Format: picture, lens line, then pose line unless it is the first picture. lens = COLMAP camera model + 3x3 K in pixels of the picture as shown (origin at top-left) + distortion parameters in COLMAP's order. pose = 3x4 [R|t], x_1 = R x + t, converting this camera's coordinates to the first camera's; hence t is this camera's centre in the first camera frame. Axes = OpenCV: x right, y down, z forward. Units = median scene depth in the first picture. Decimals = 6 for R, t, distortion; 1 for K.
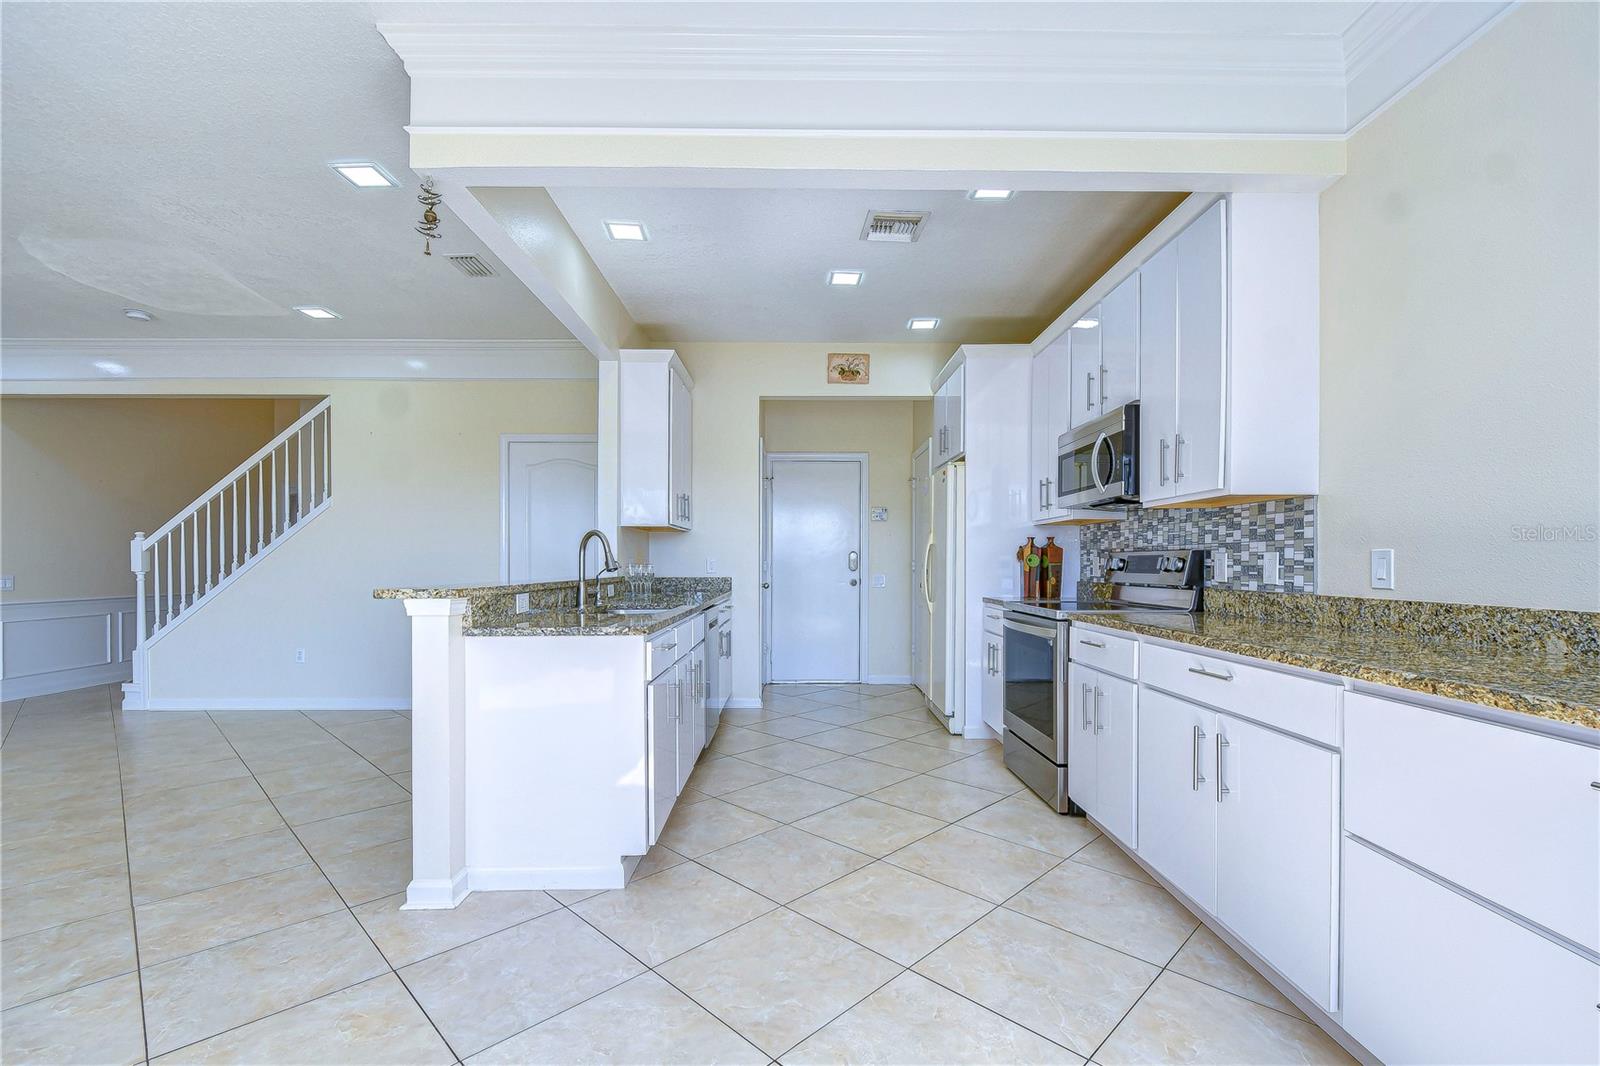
lens RADIAL K [[700.9, 0, 792.4], [0, 700.9, 564.1], [0, 0, 1]] dist [0.005721, -0.005969]
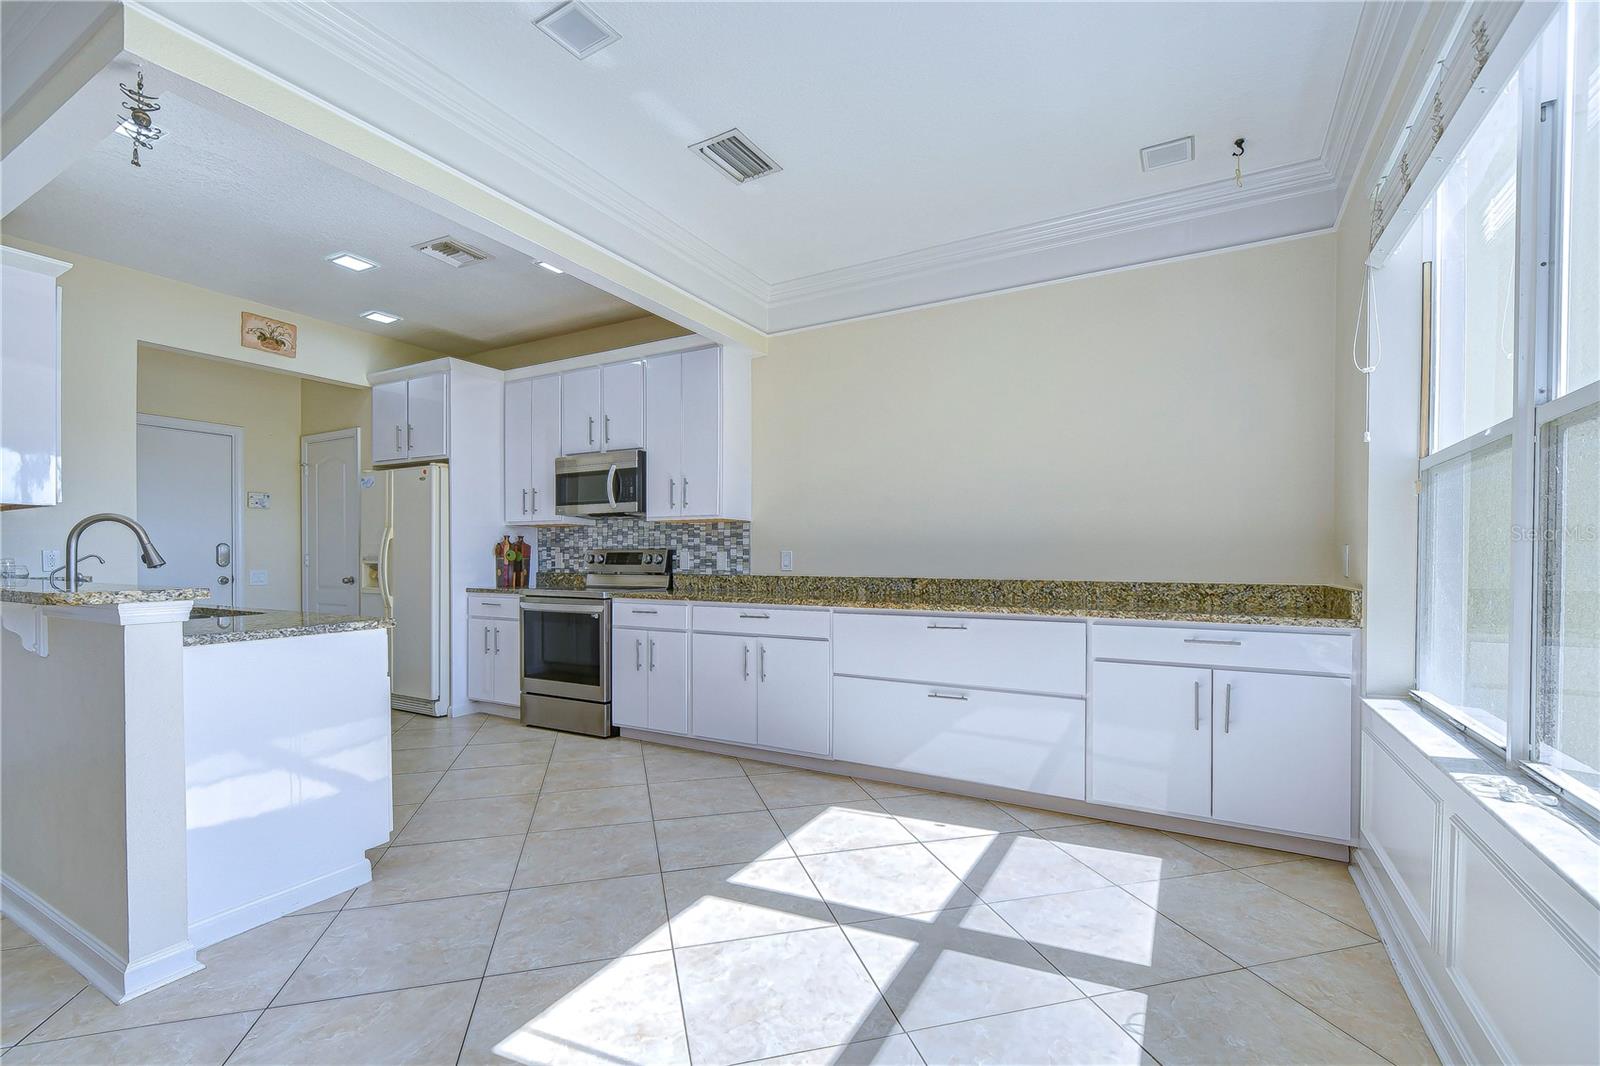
lens RADIAL K [[700.9, 0, 800.6], [0, 700.9, 566.5], [0, 0, 1]] dist [0.005721, -0.005969]
pose [[0.496388, -0.010049, 0.868043, -0.674687], [0.000087, 0.999934, 0.011526, -0.000278], [-0.868101, -0.005646, 0.496356, -0.028425]]
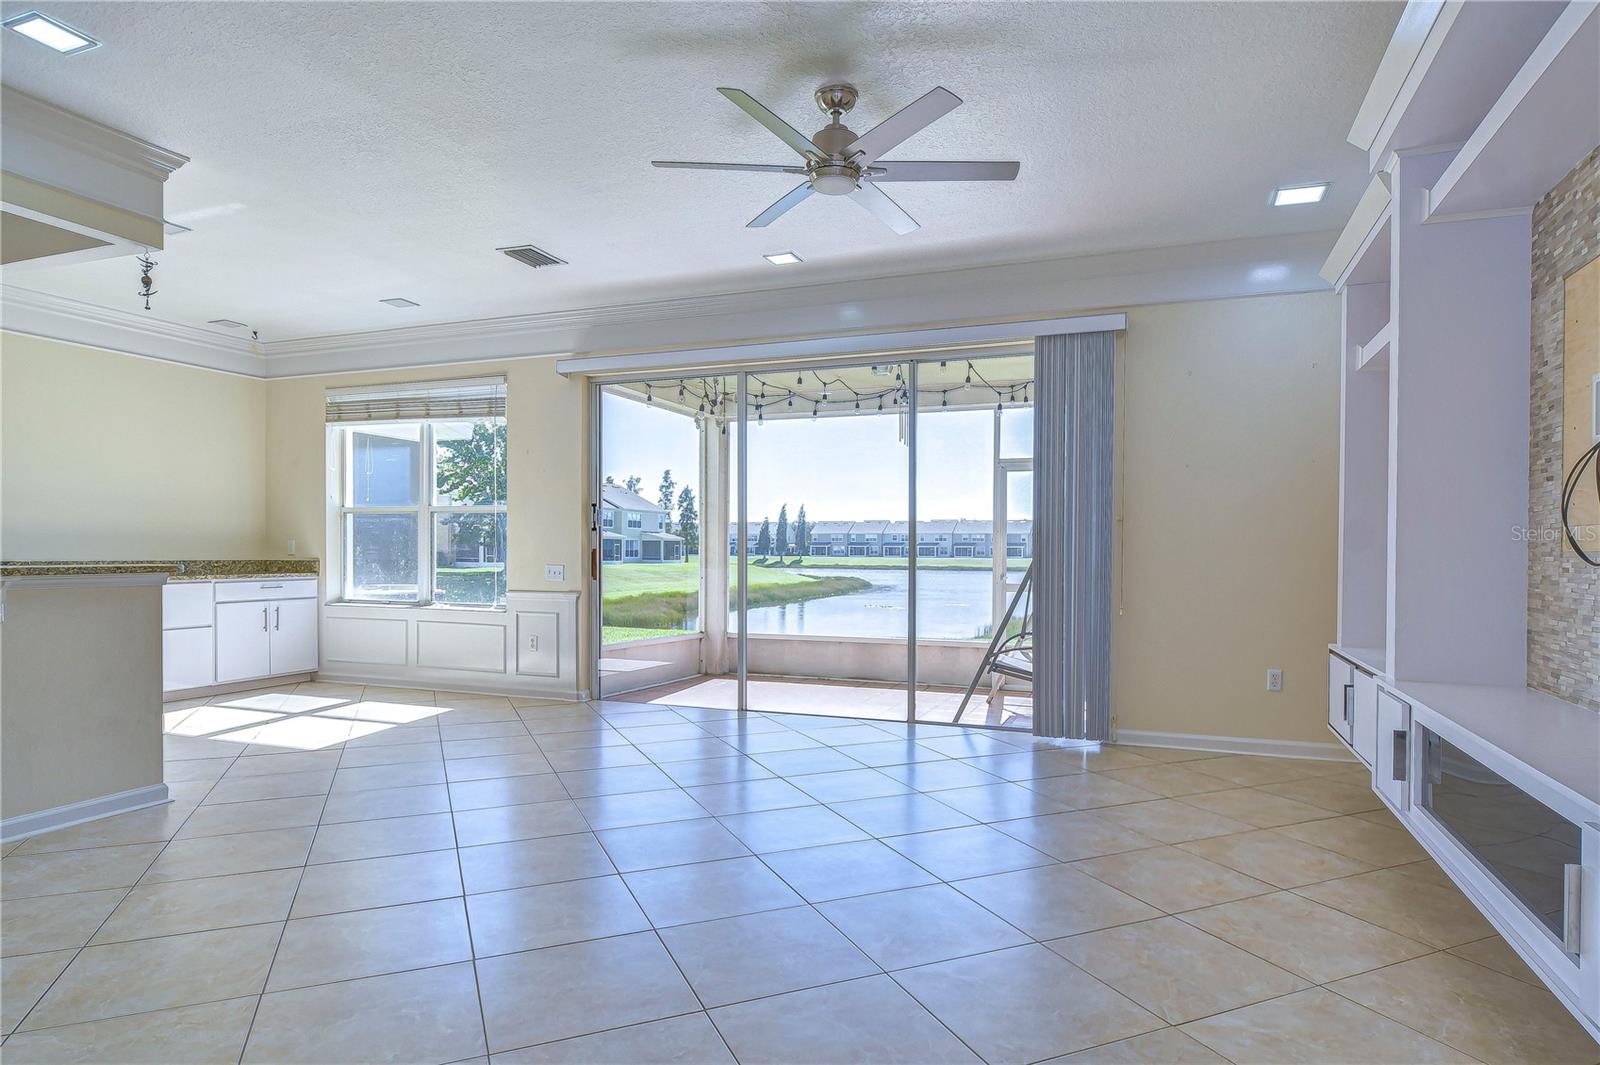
lens RADIAL K [[913.8, 0, 801.5], [0, 913.8, 562.4], [0, 0, 1]] dist [0.002069, -0.006987]
pose [[-0.928768, -0.010975, 0.370500, -1.849316], [-0.005981, 0.999875, 0.014623, -0.001389], [-0.370614, 0.011366, -0.928717, 1.733359]]
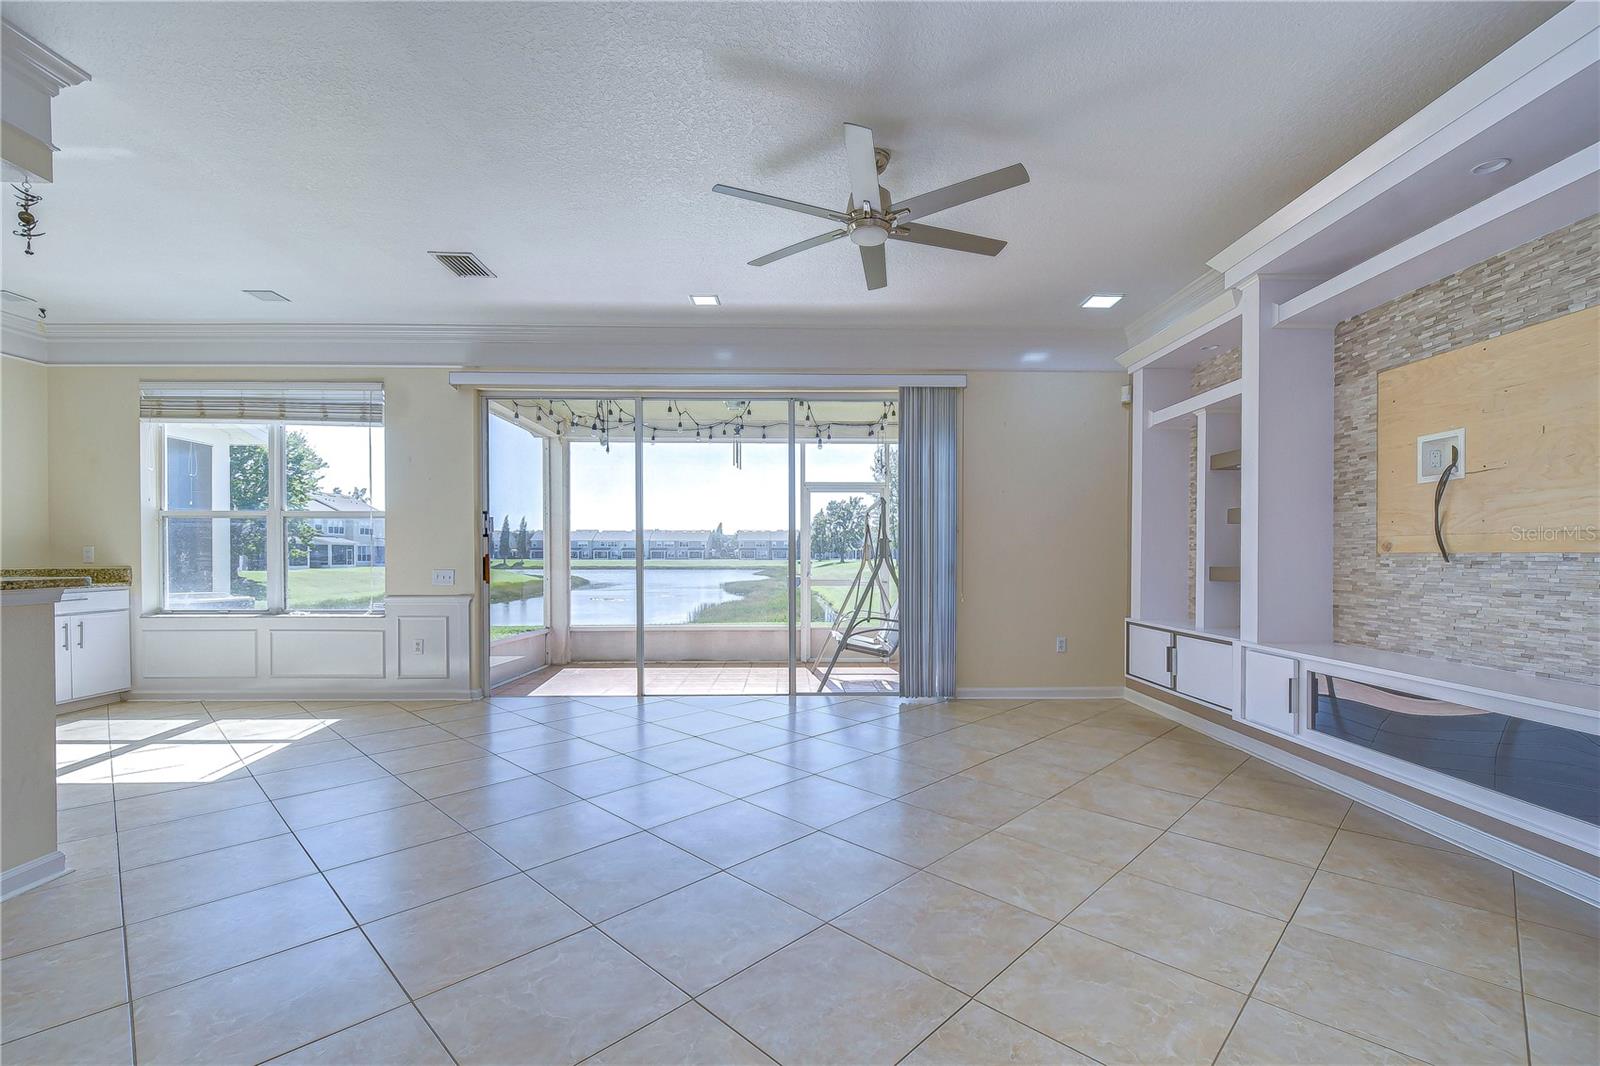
lens RADIAL K [[700.9, 0, 803.2], [0, 700.9, 565.0], [0, 0, 1]] dist [0.005721, -0.005969]
pose [[-0.999956, -0.000870, -0.009287, -1.333279], [-0.001022, 0.999865, 0.016430, -0.001933], [0.009271, 0.016438, -0.999822, 1.660624]]
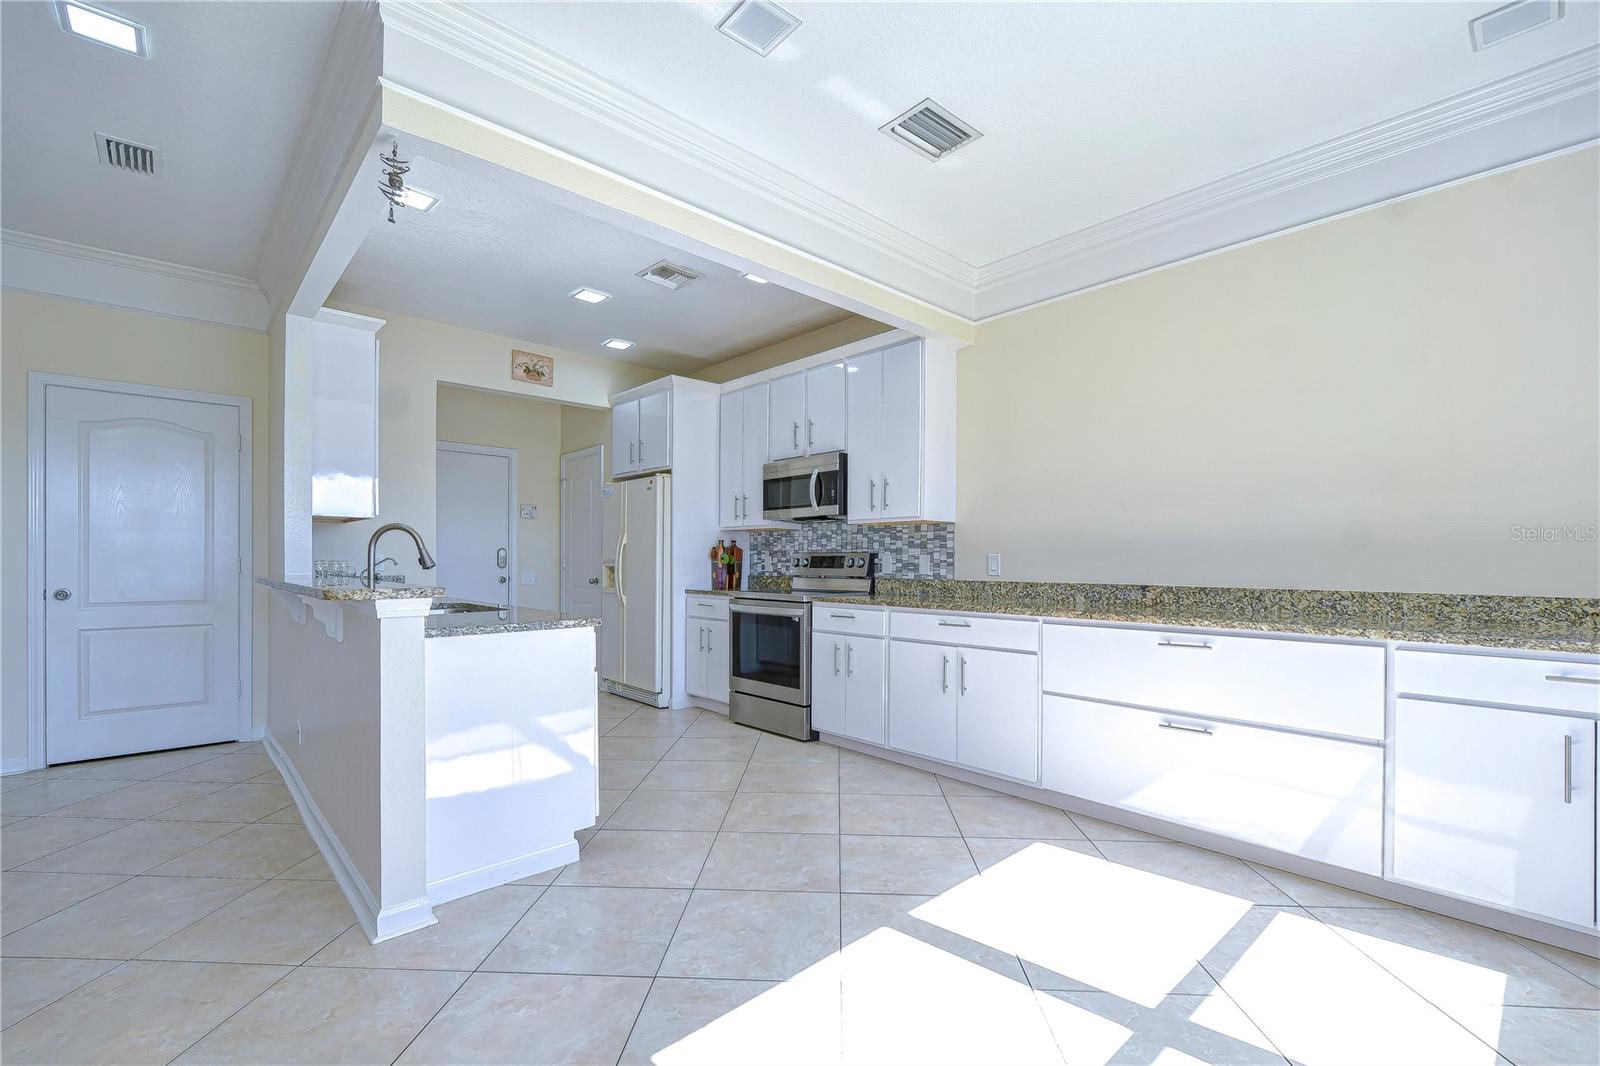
lens RADIAL K [[700.9, 0, 798.2], [0, 700.9, 566.1], [0, 0, 1]] dist [0.005721, -0.005969]
pose [[0.743084, -0.002307, 0.669194, -0.598109], [-0.002248, 0.999980, 0.005943, -0.000097], [-0.669195, -0.005920, 0.743064, -0.026654]]
